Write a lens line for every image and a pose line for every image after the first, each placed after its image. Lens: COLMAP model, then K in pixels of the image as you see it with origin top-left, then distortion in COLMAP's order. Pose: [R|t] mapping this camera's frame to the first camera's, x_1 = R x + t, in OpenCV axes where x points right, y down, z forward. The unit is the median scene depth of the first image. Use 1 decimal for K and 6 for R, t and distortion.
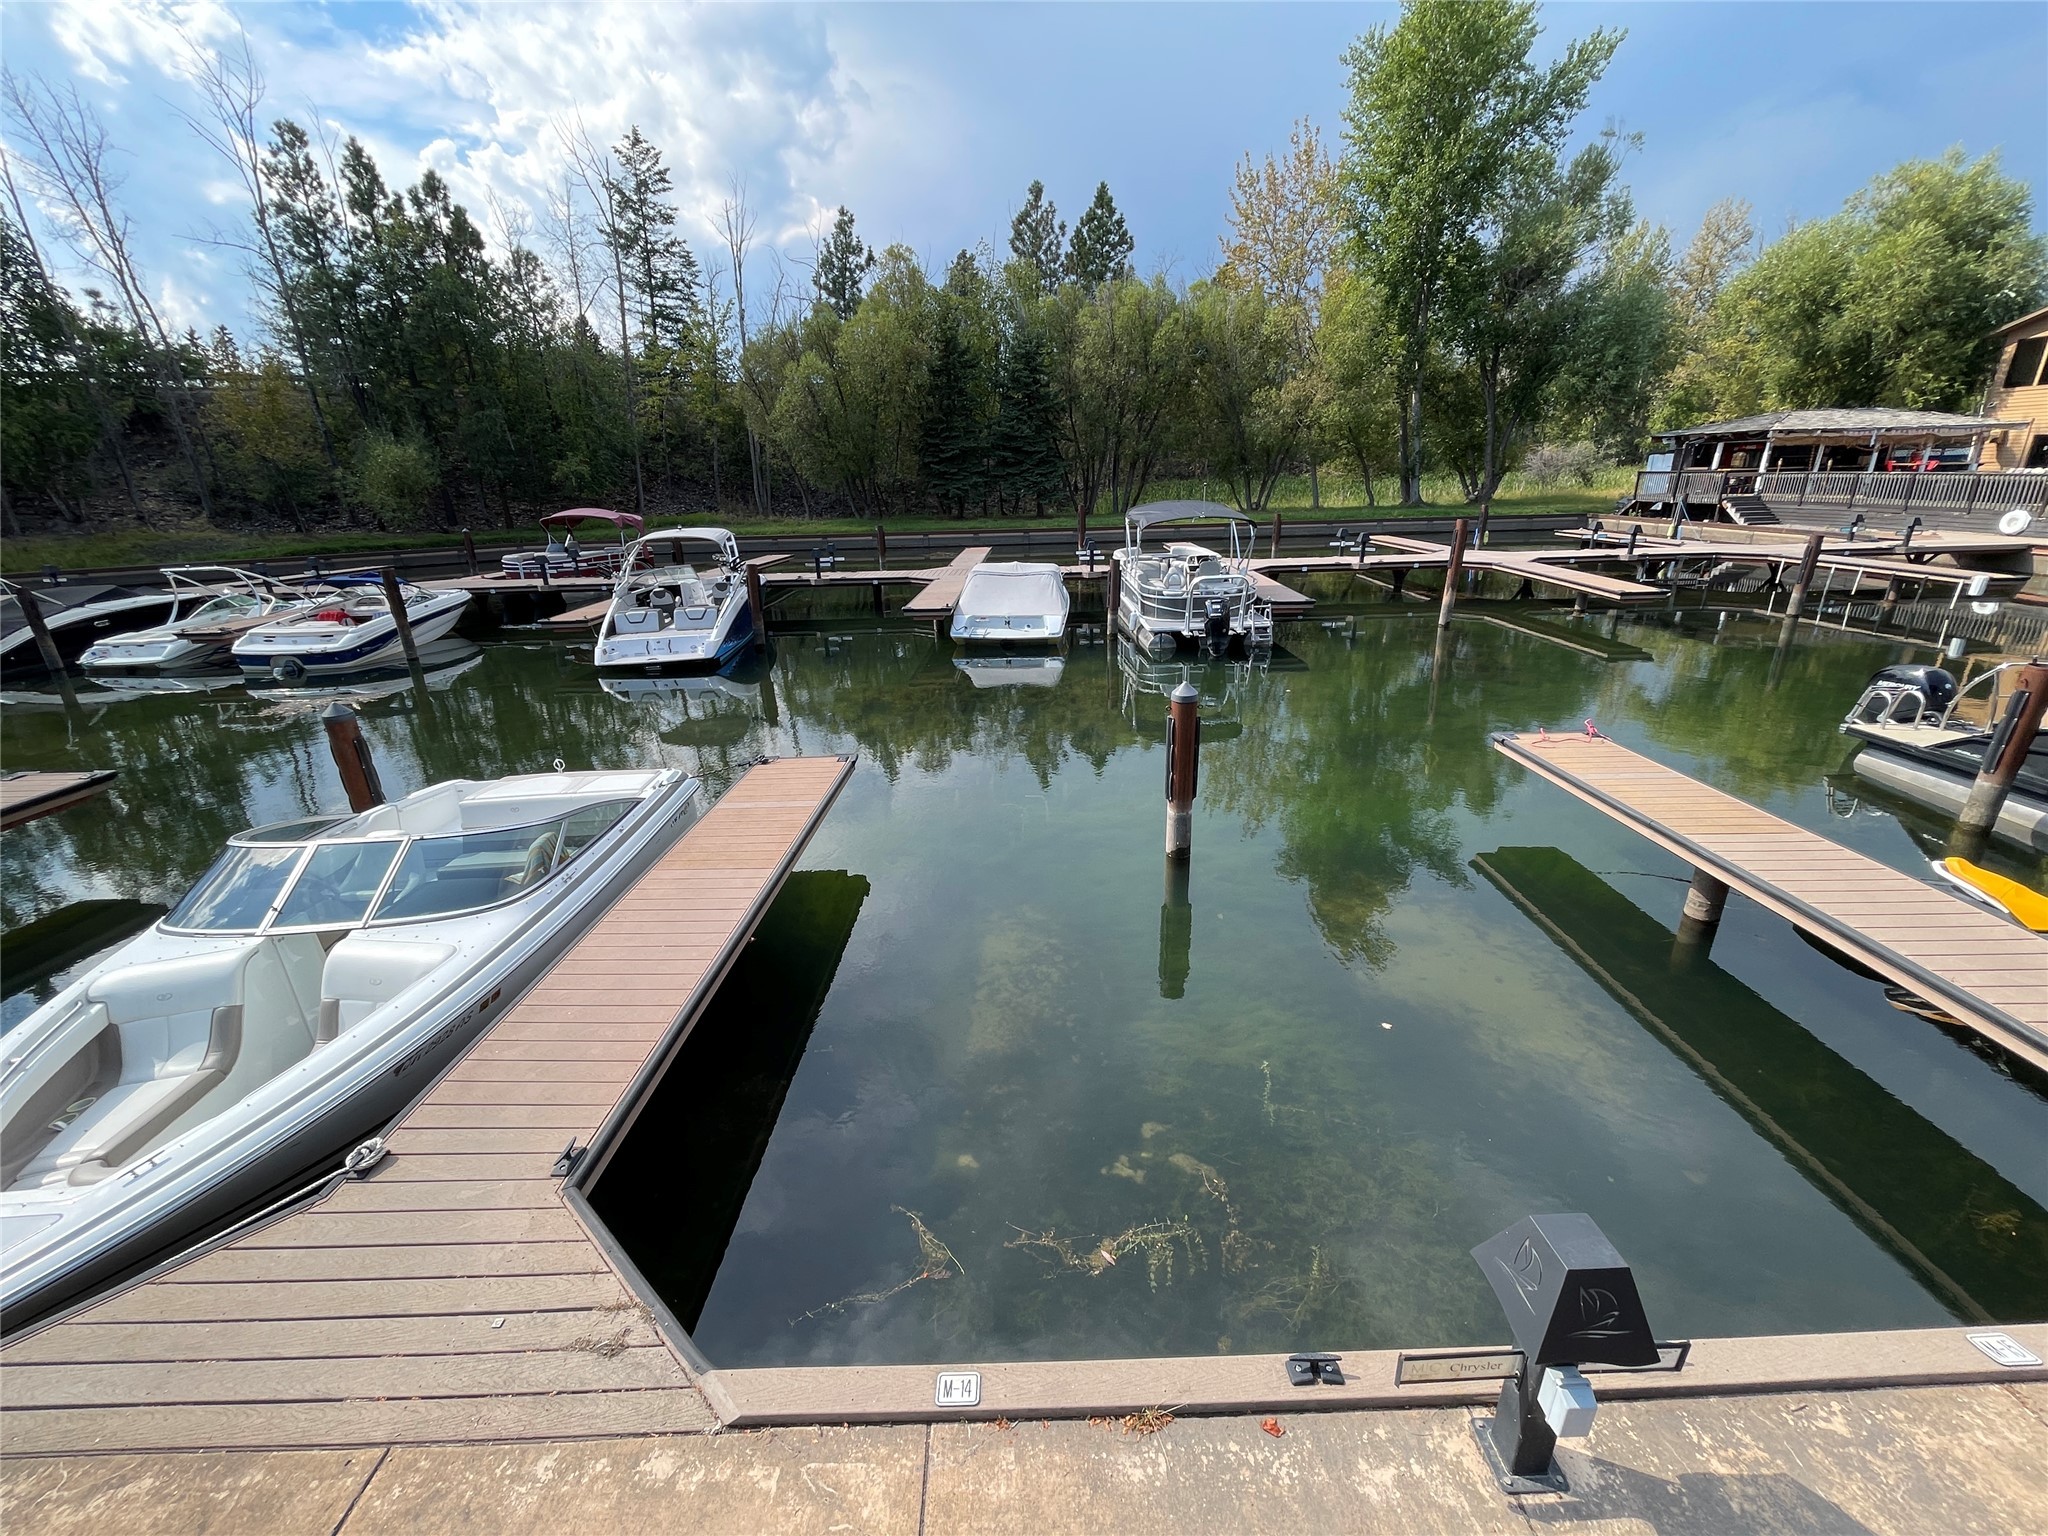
lens RADIAL K [[825.2, 0, 1020.0], [0, 825.2, 761.9], [0, 0, 1]] dist [-0.001115, 0.000512]
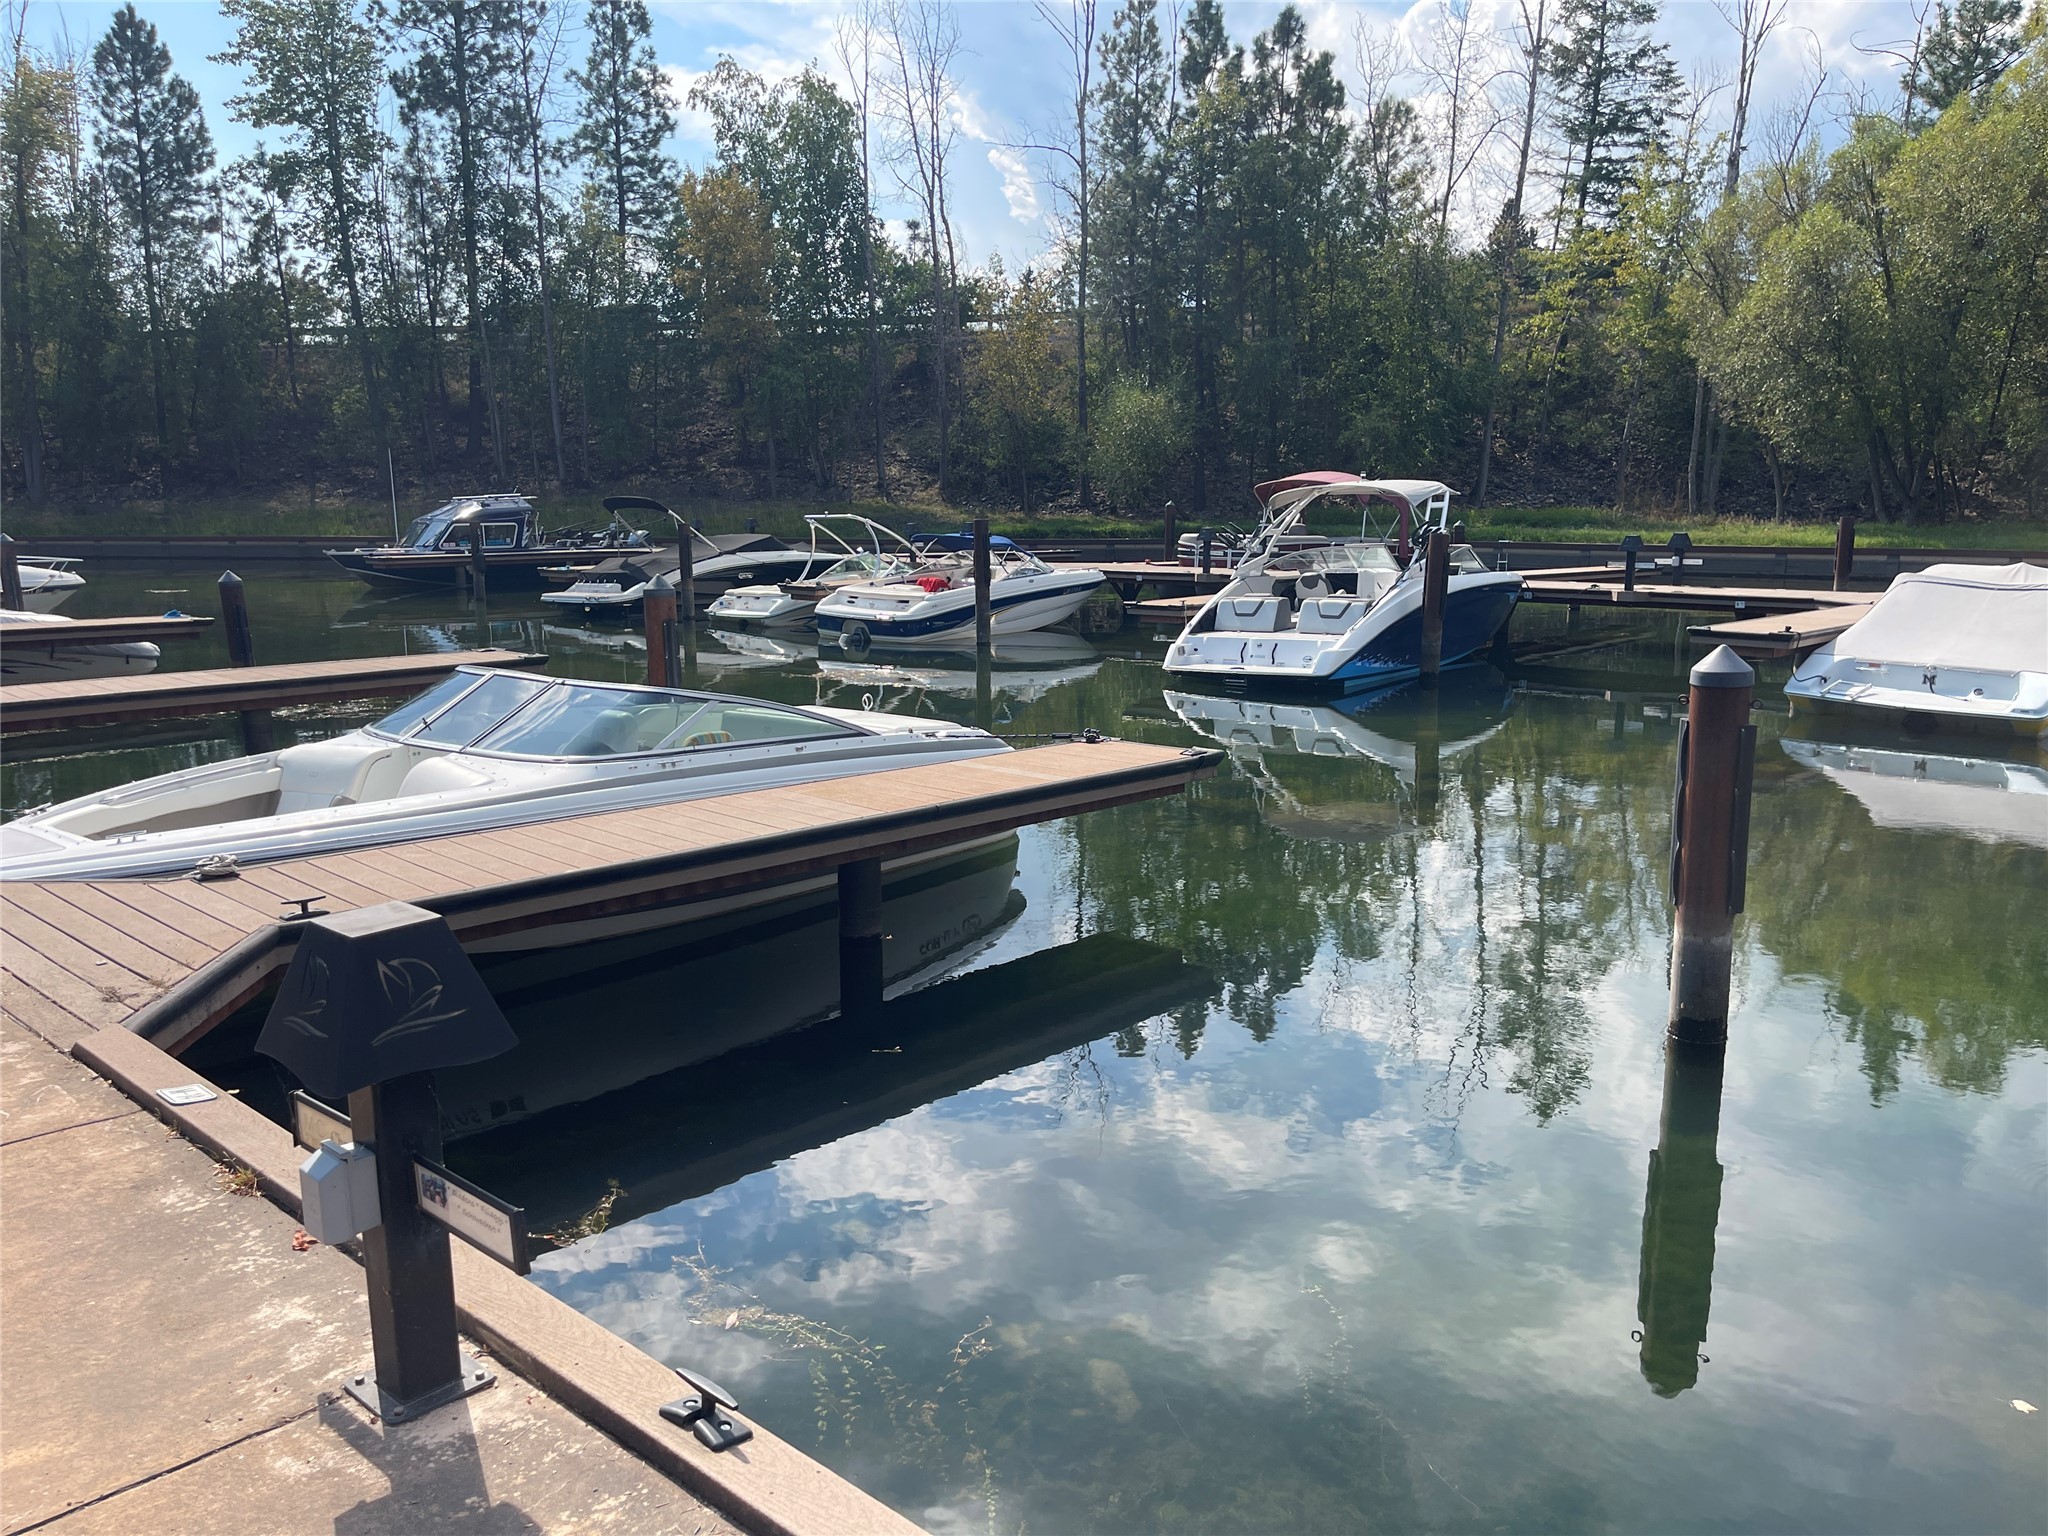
lens RADIAL K [[1544.3, 0, 1018.8], [0, 1544.3, 776.4], [0, 0, 1]] dist [0.090372, -0.118636]
pose [[0.724229, 0.146760, -0.673761, 0.094741], [-0.241453, 0.969204, -0.048424, 0.020274], [0.645905, 0.197752, 0.737361, 0.019773]]
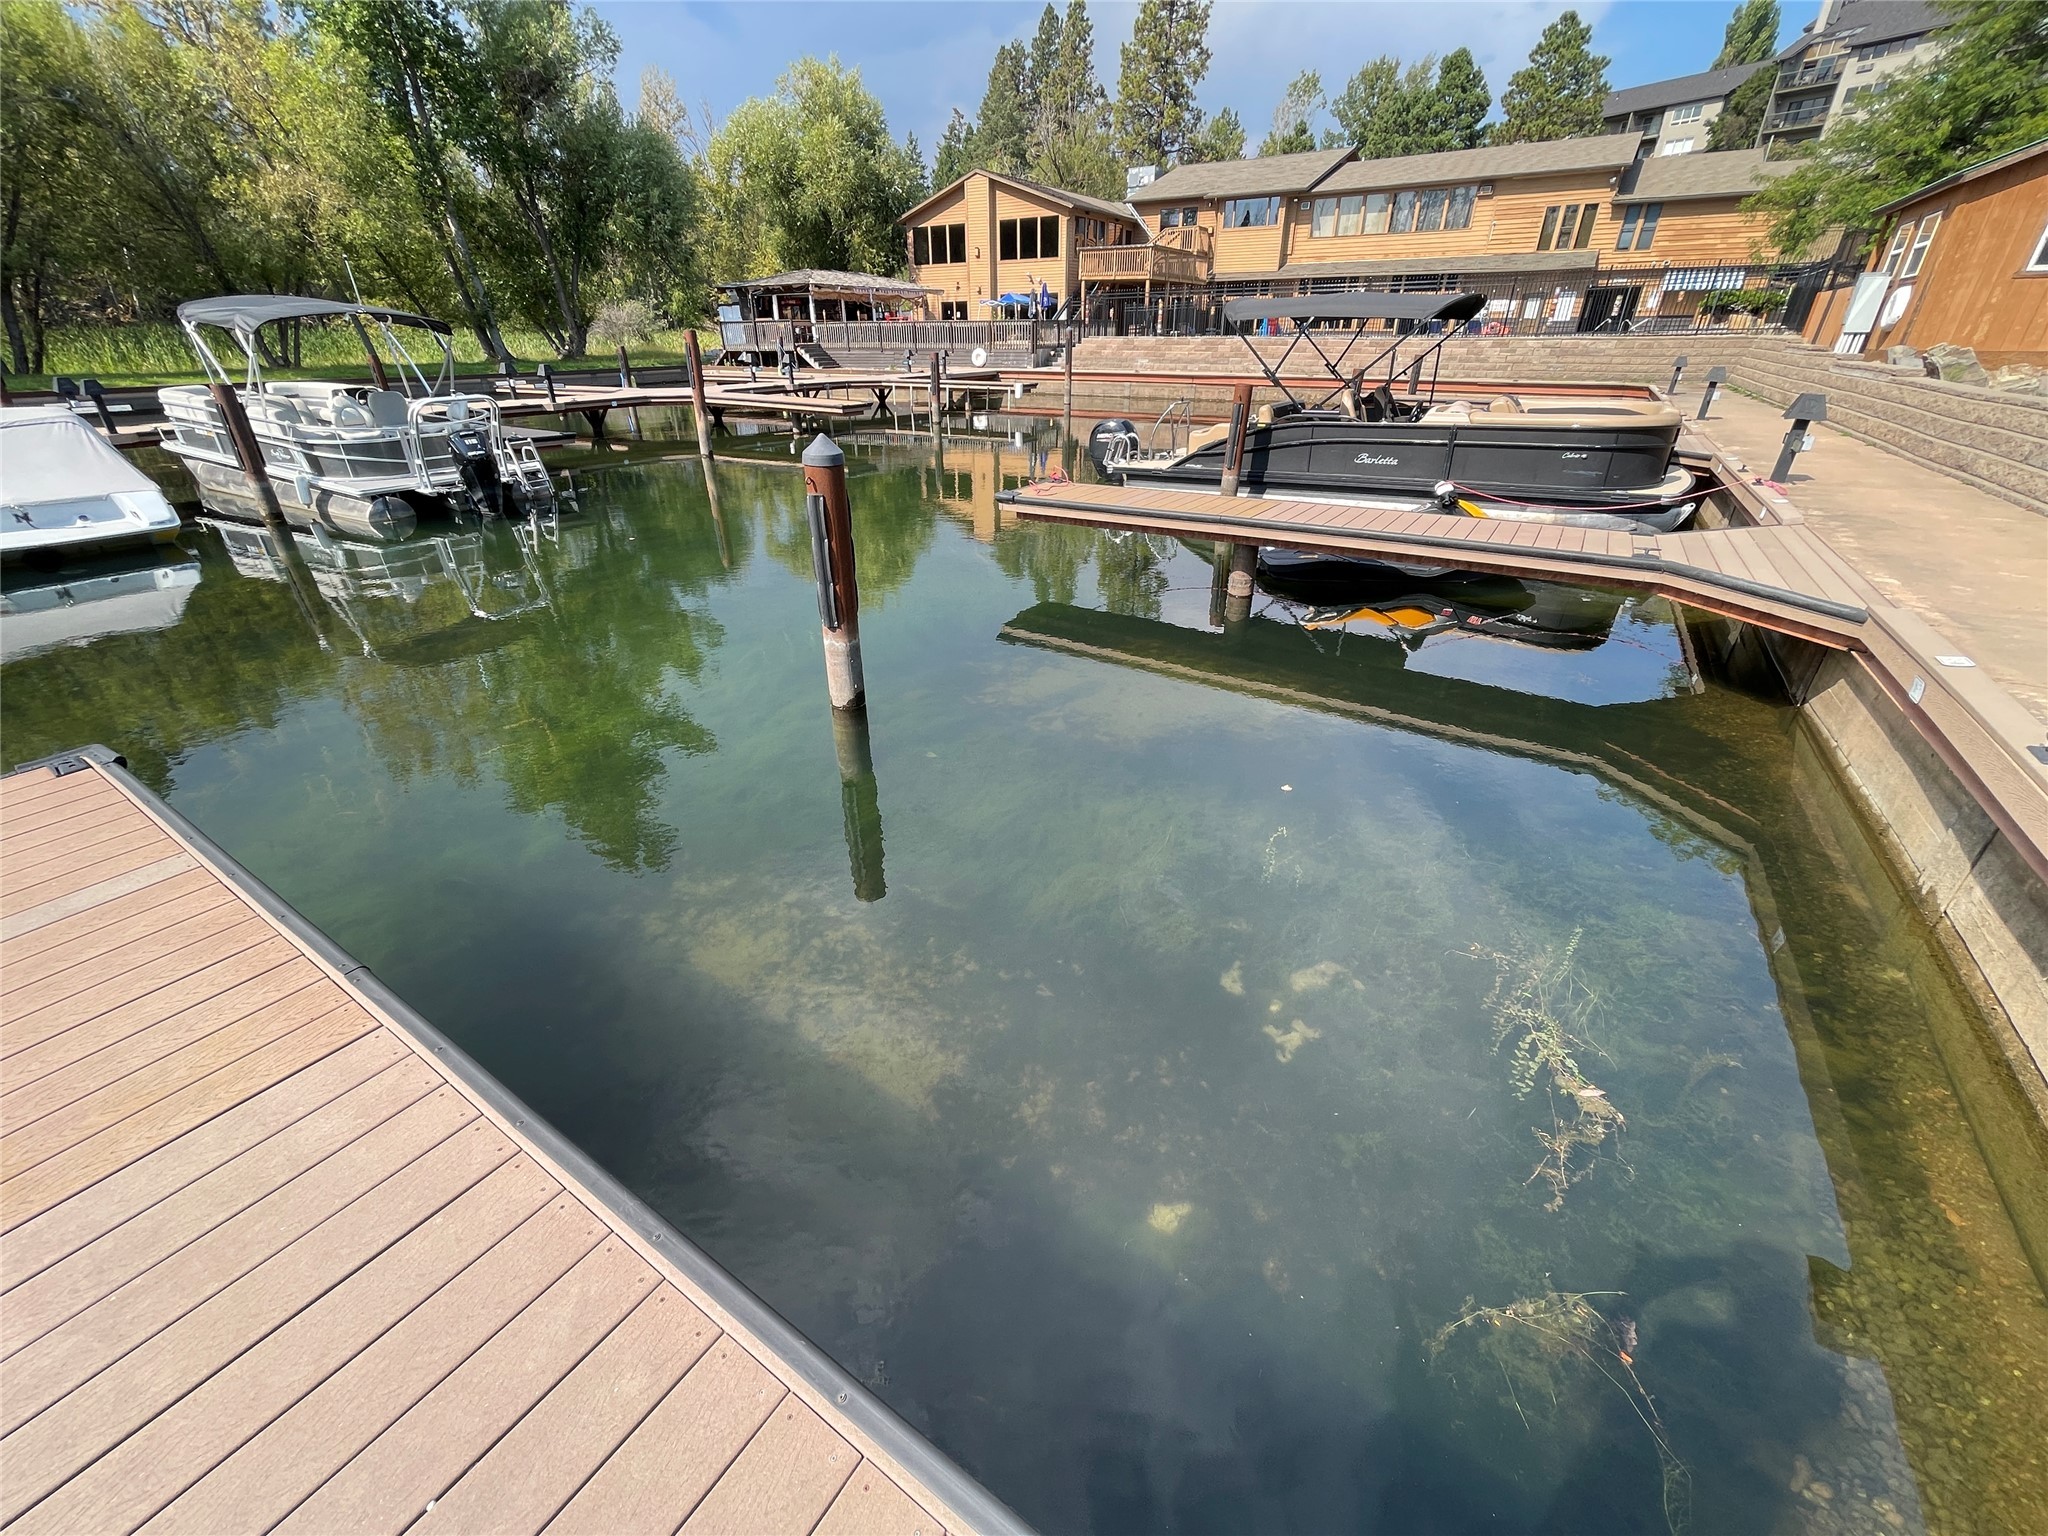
lens RADIAL K [[825.2, 0, 1020.0], [0, 825.2, 761.9], [0, 0, 1]] dist [-0.001115, 0.000512]
pose [[0.537785, -0.368559, 0.758256, -0.055214], [0.269752, 0.927327, 0.259419, 0.002774], [-0.798763, 0.065030, 0.598122, 0.090398]]
